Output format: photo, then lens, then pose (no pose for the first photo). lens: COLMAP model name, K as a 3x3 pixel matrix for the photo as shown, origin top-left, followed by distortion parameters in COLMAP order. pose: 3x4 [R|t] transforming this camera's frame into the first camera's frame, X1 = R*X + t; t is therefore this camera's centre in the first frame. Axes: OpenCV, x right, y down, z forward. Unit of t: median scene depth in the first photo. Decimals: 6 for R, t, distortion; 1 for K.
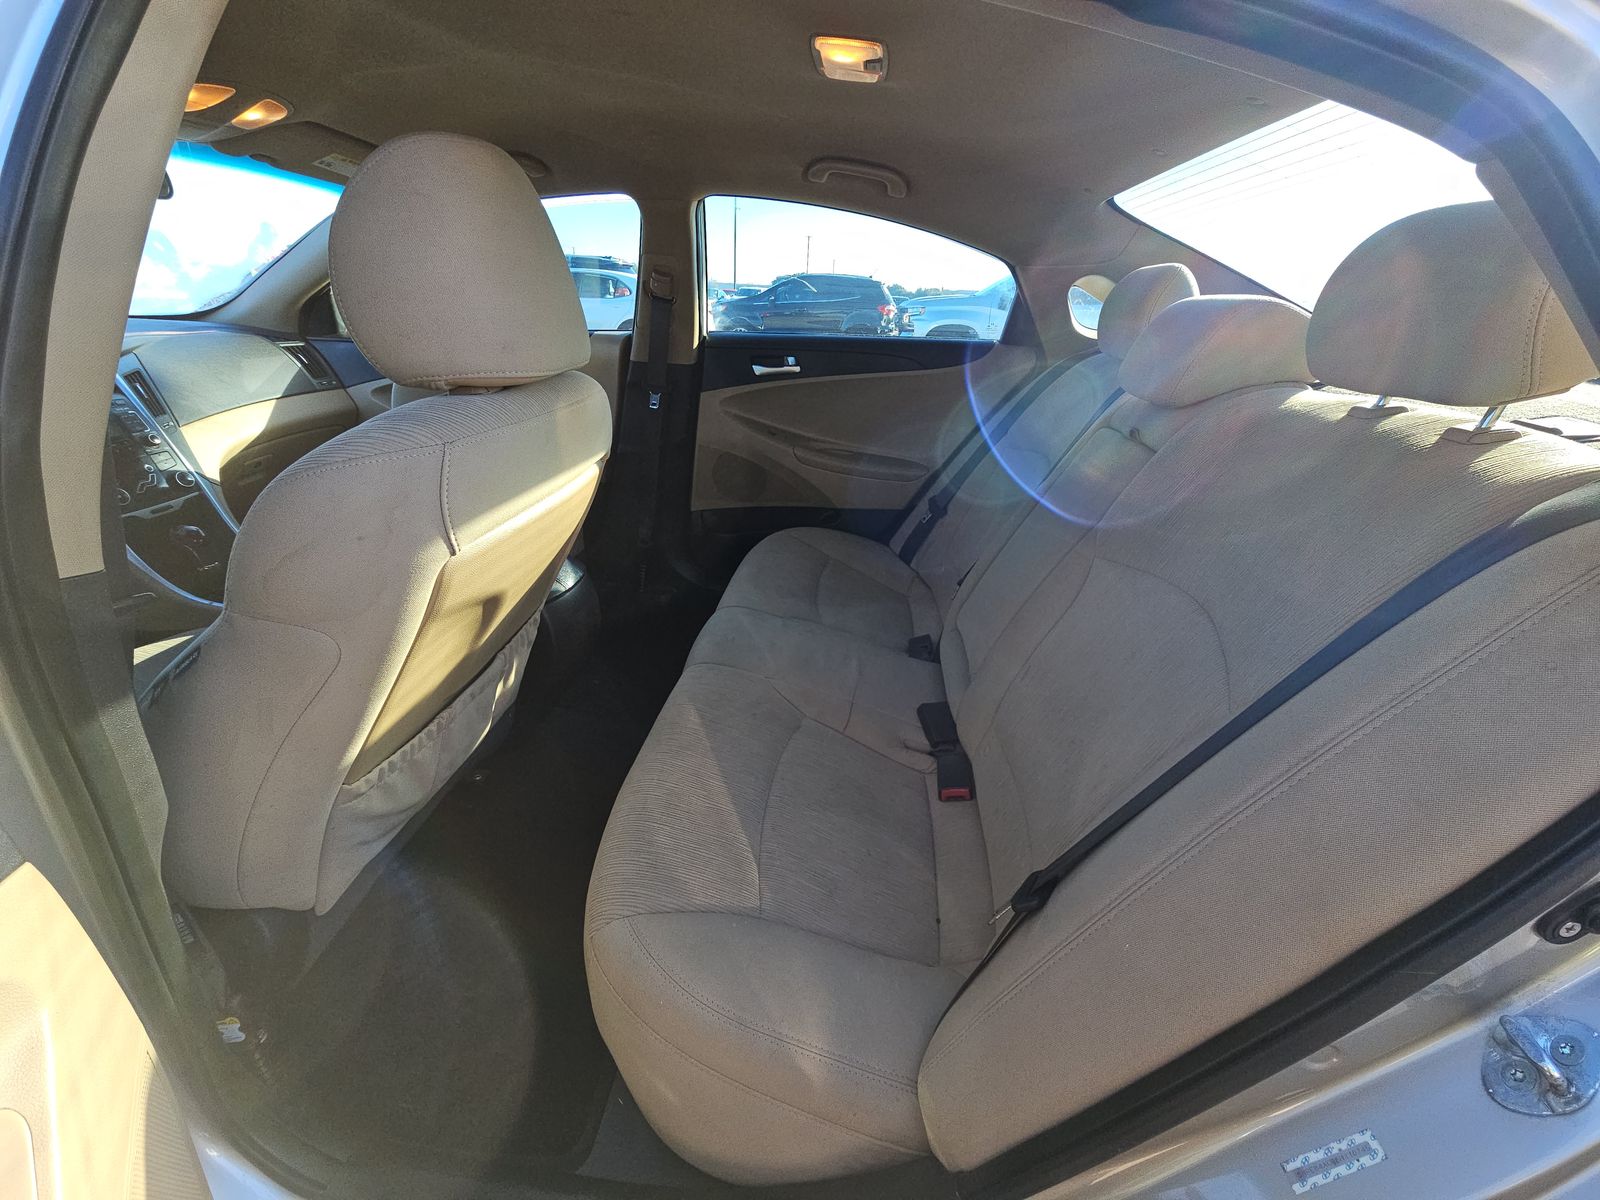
lens RADIAL K [[651.1, 0, 795.8], [0, 651.1, 602.8], [0, 0, 1]] dist [0.004206, -0.001964]
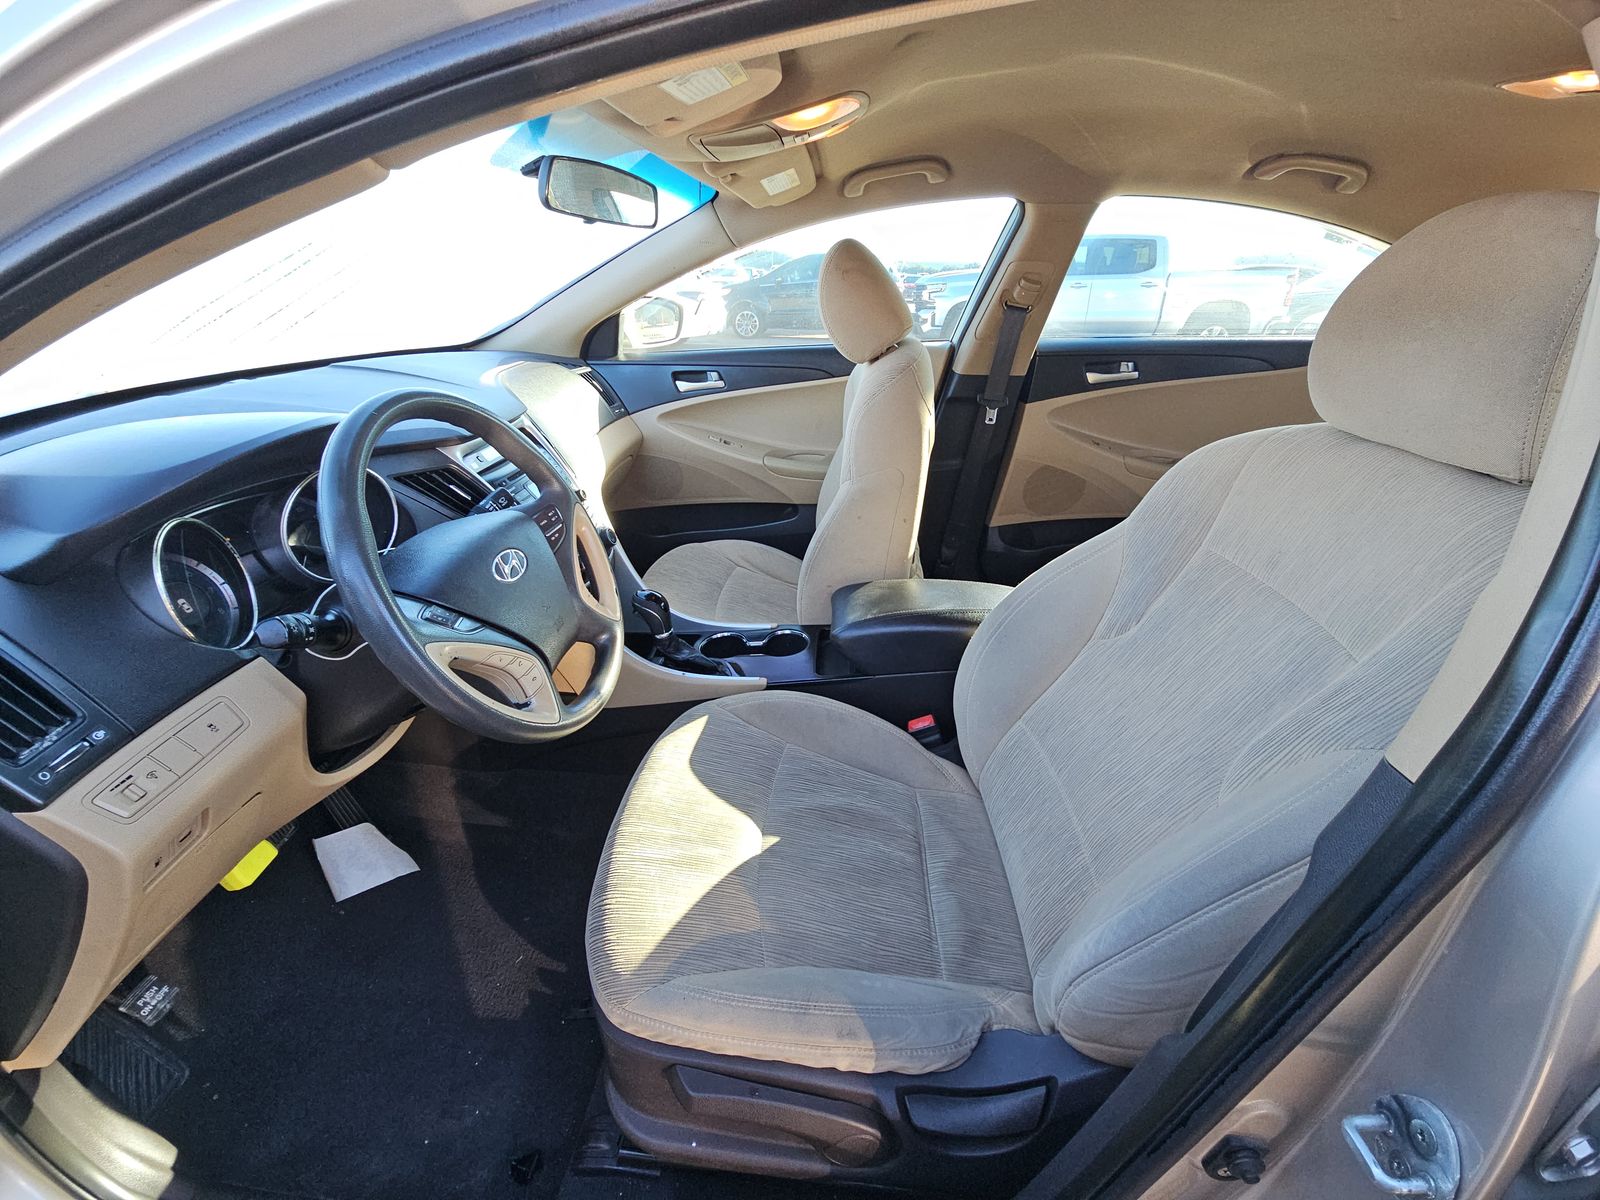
lens RADIAL K [[651.1, 0, 795.3], [0, 651.1, 594.8], [0, 0, 1]] dist [0.004206, -0.001964]
pose [[0.998557, -0.048799, 0.022401, -0.522507], [0.048387, 0.998656, 0.018583, -0.081859], [-0.023278, -0.017472, 0.999576, 0.060653]]
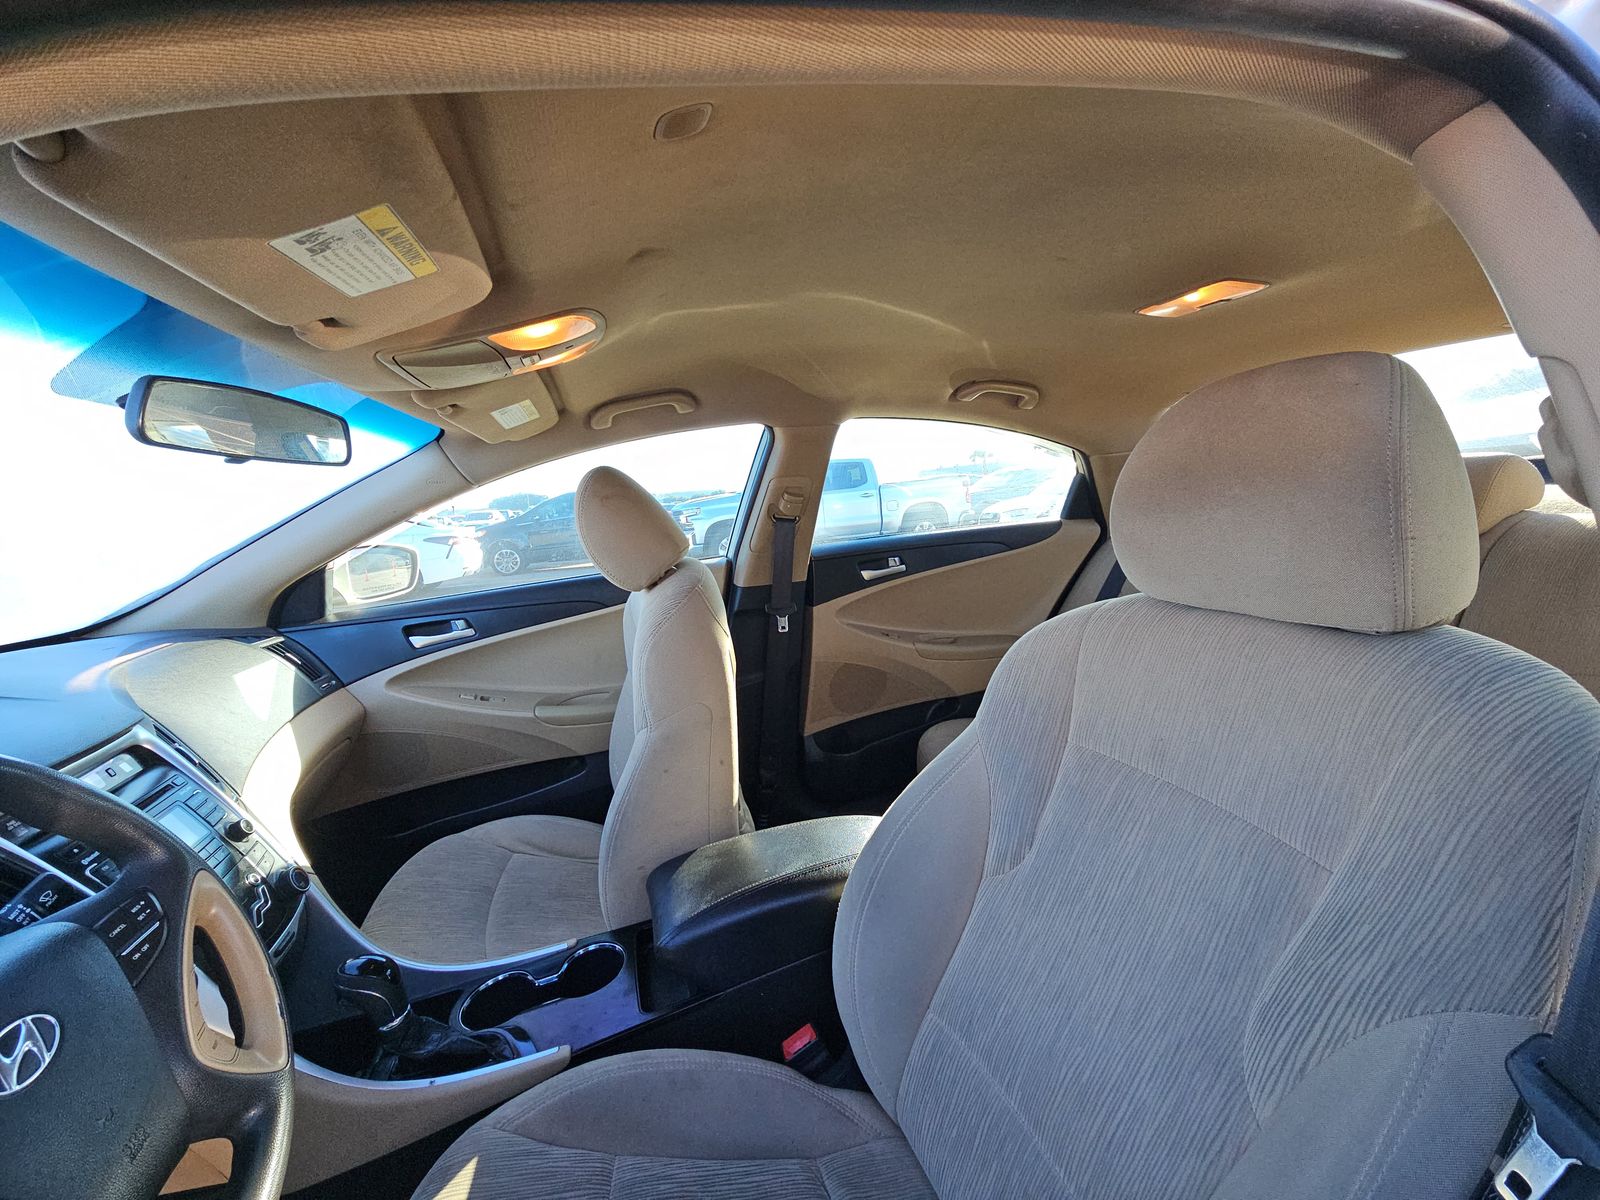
lens RADIAL K [[651.1, 0, 796.8], [0, 651.1, 593.4], [0, 0, 1]] dist [0.004206, -0.001964]
pose [[0.916020, -0.163116, 0.366472, -0.512221], [0.262786, 0.934269, -0.241008, -0.124858], [-0.303071, 0.317072, 0.898673, 0.168071]]
